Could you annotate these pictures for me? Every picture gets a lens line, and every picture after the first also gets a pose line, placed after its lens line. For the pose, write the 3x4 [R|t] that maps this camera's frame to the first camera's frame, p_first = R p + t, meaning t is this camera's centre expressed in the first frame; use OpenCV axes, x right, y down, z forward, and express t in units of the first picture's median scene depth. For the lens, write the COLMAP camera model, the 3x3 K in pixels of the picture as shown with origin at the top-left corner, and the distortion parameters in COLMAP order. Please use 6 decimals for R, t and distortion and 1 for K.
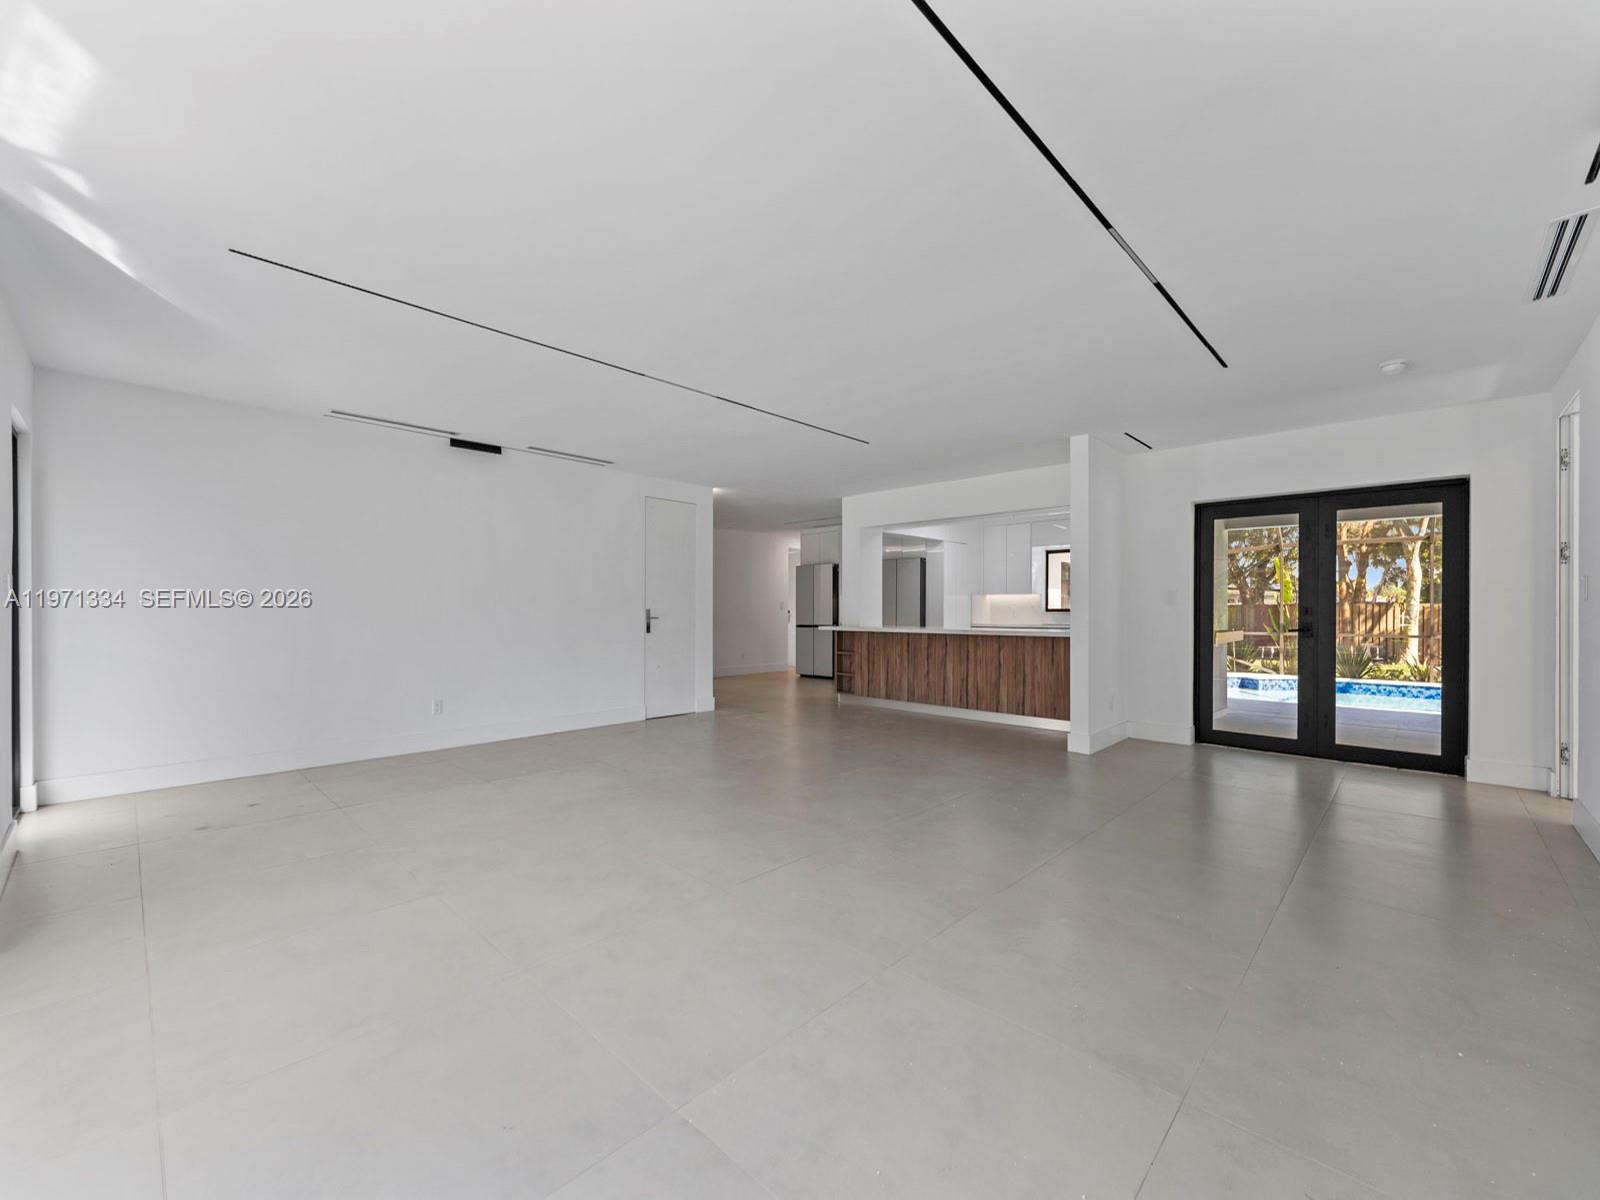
lens RADIAL K [[646.5, 0, 794.9], [0, 646.5, 611.9], [0, 0, 1]] dist [-0.001001, 0.000103]
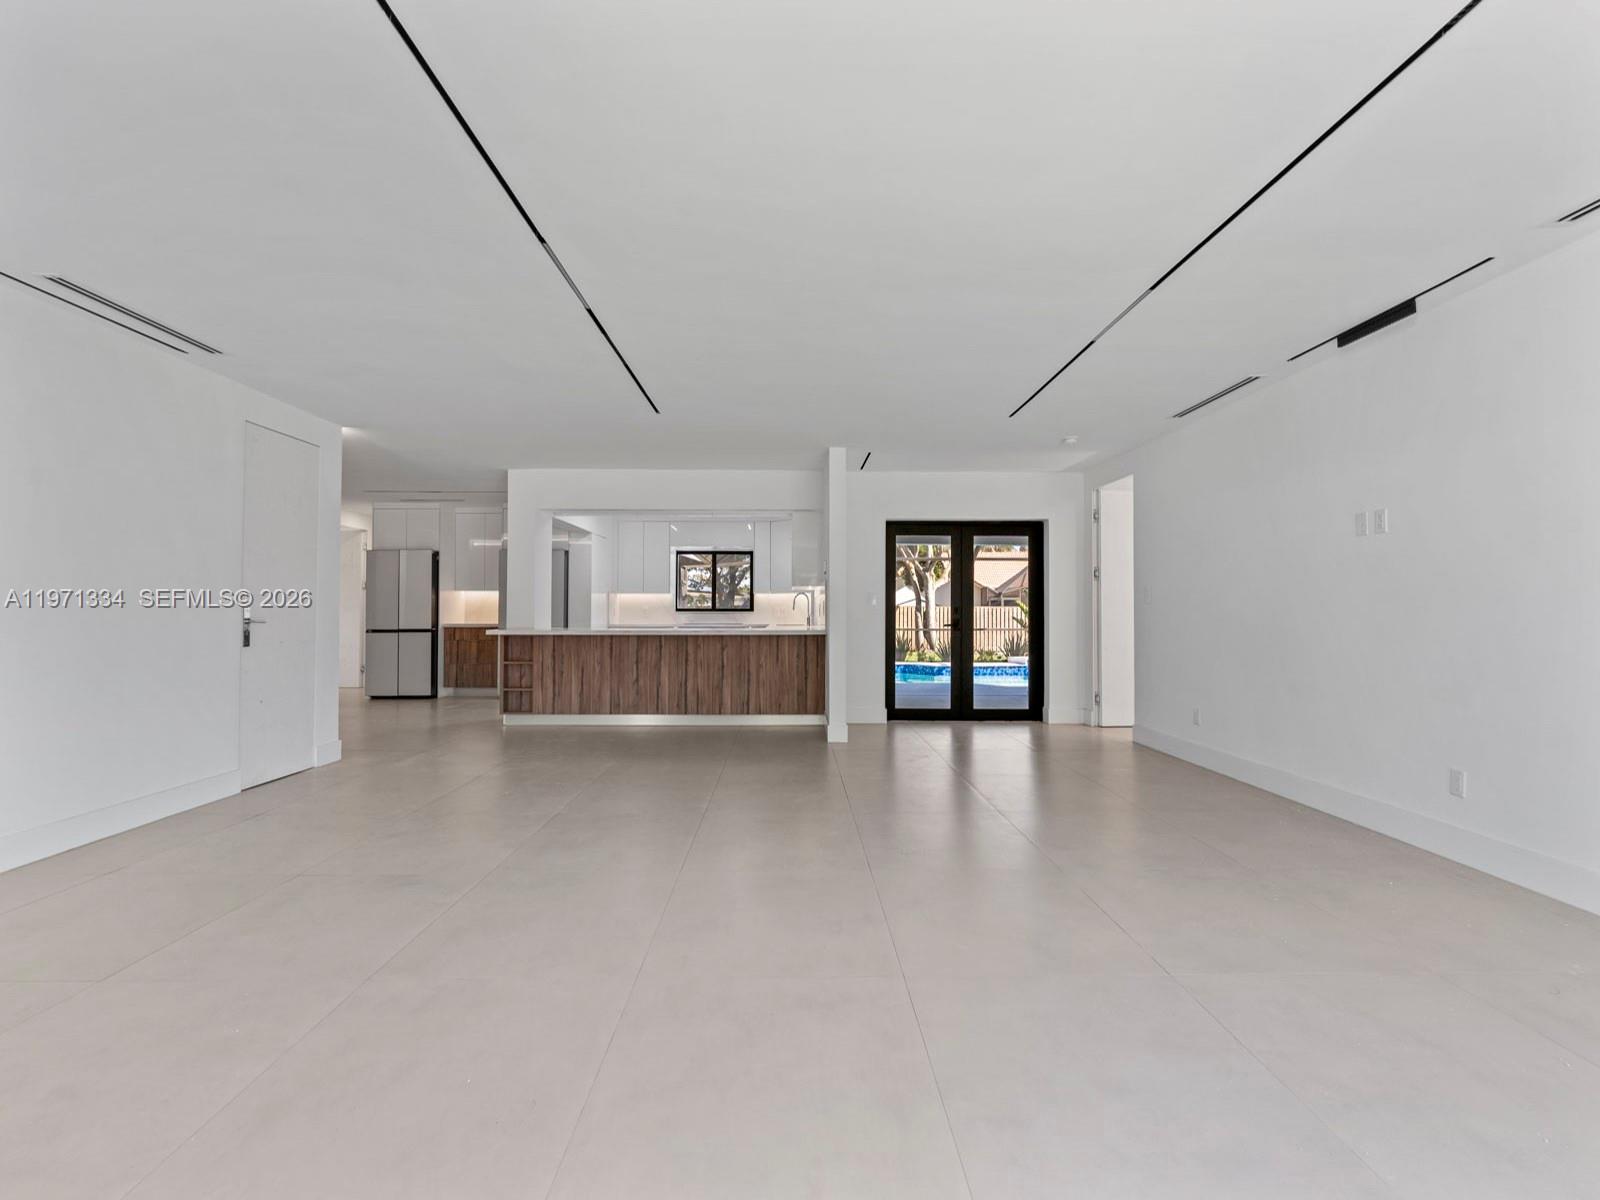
lens RADIAL K [[658.9, 0, 791.0], [0, 658.9, 603.9], [0, 0, 1]] dist [0.000202, -0.000022]
pose [[0.716495, 0.006640, 0.697561, -0.279556], [0.001907, 0.999932, -0.011477, 0.000273], [-0.697590, 0.009553, 0.716433, 0.195706]]
